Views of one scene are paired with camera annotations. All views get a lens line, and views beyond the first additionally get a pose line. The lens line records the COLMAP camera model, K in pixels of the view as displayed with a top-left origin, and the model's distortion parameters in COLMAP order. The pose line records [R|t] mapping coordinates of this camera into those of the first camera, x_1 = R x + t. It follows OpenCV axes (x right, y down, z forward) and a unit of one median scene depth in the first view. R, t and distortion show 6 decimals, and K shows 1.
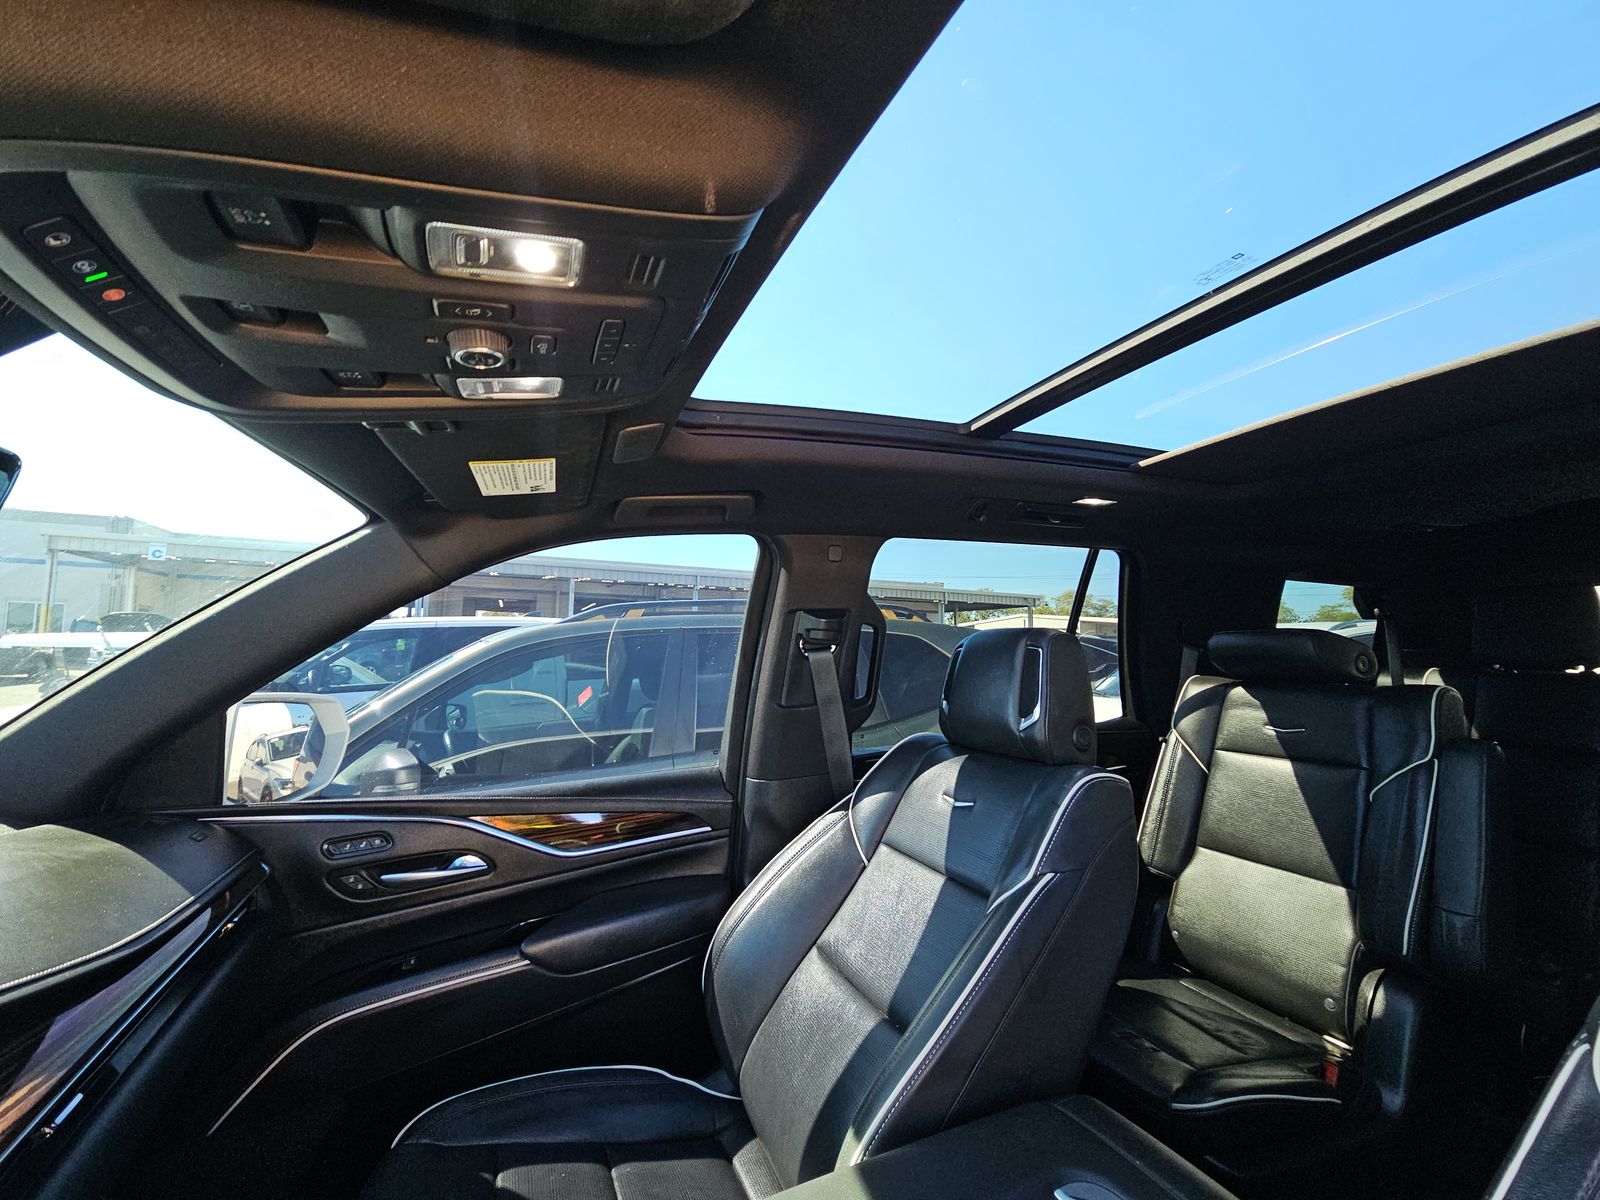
lens RADIAL K [[642.9, 0, 764.1], [0, 642.9, 592.5], [0, 0, 1]] dist [0.021511, -0.014574]
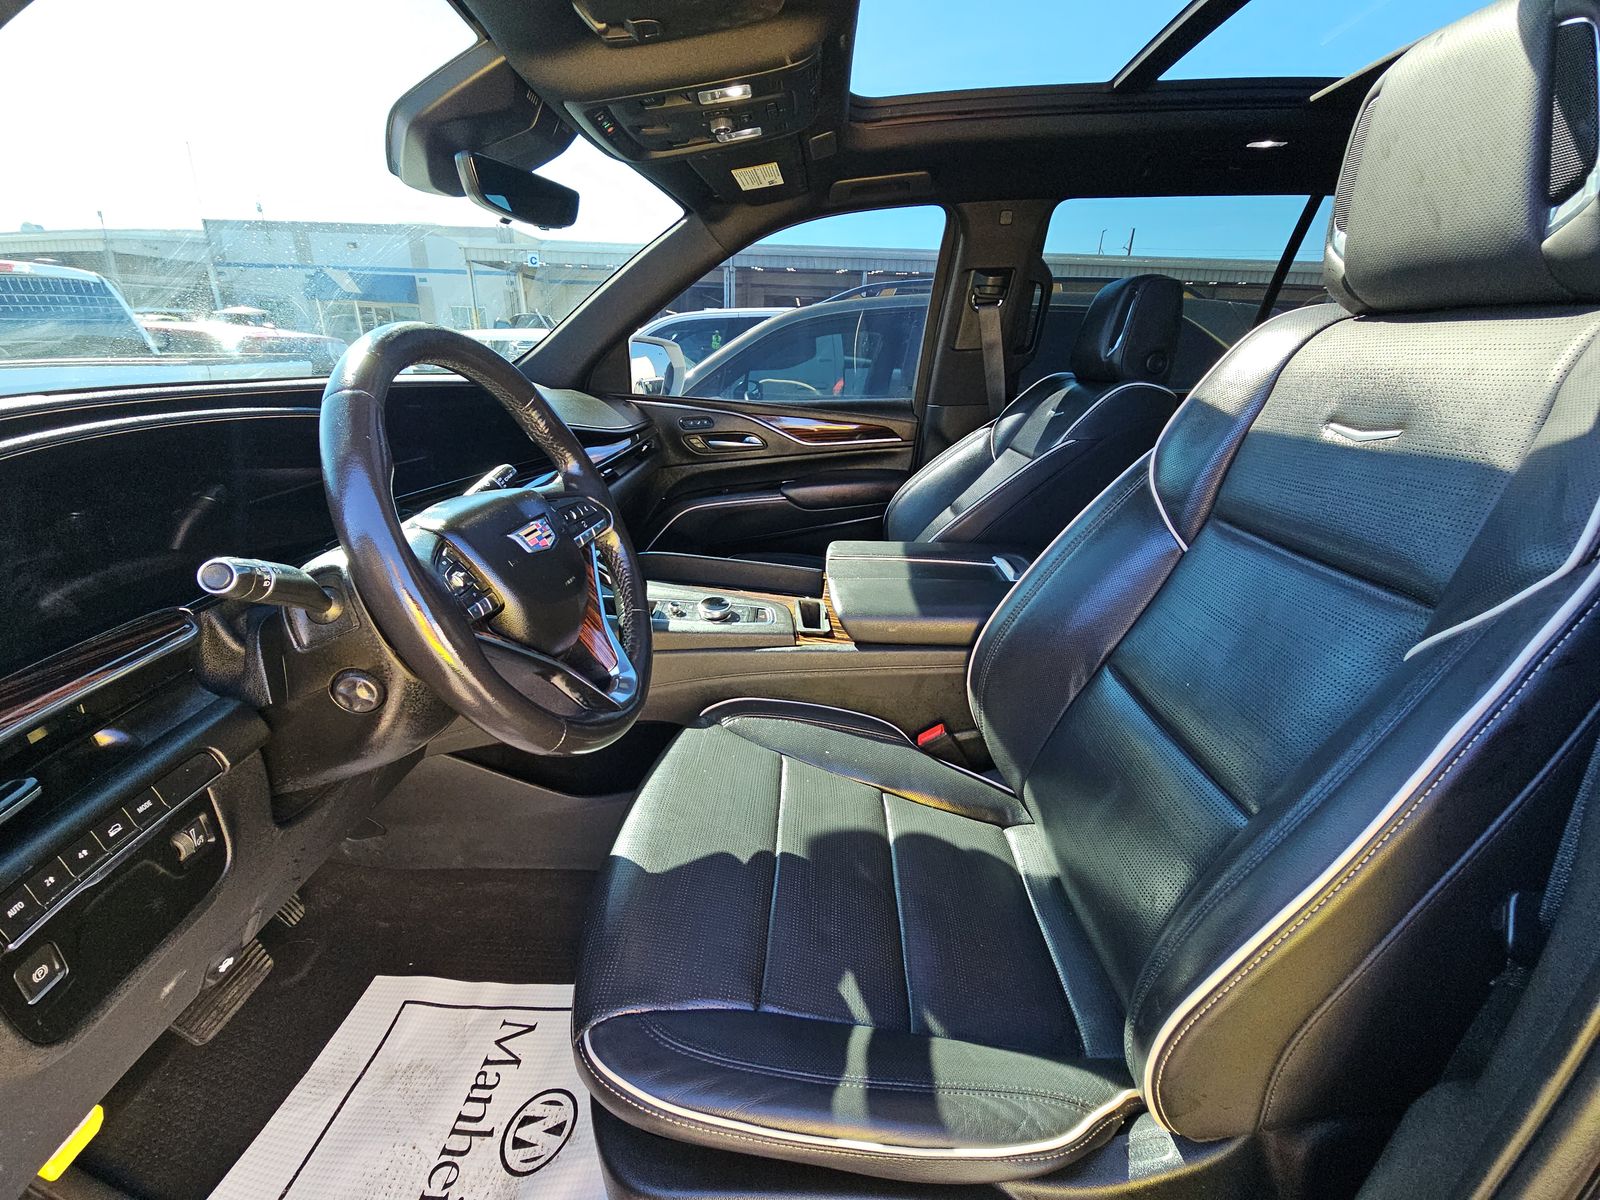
lens RADIAL K [[639.2, 0, 780.7], [0, 639.2, 601.8], [0, 0, 1]] dist [-0.001327, -0.000109]
pose [[0.914437, 0.155117, -0.373824, 0.314837], [0.025107, 0.900120, 0.434918, 0.066100], [0.403950, -0.407090, 0.819208, -0.540761]]
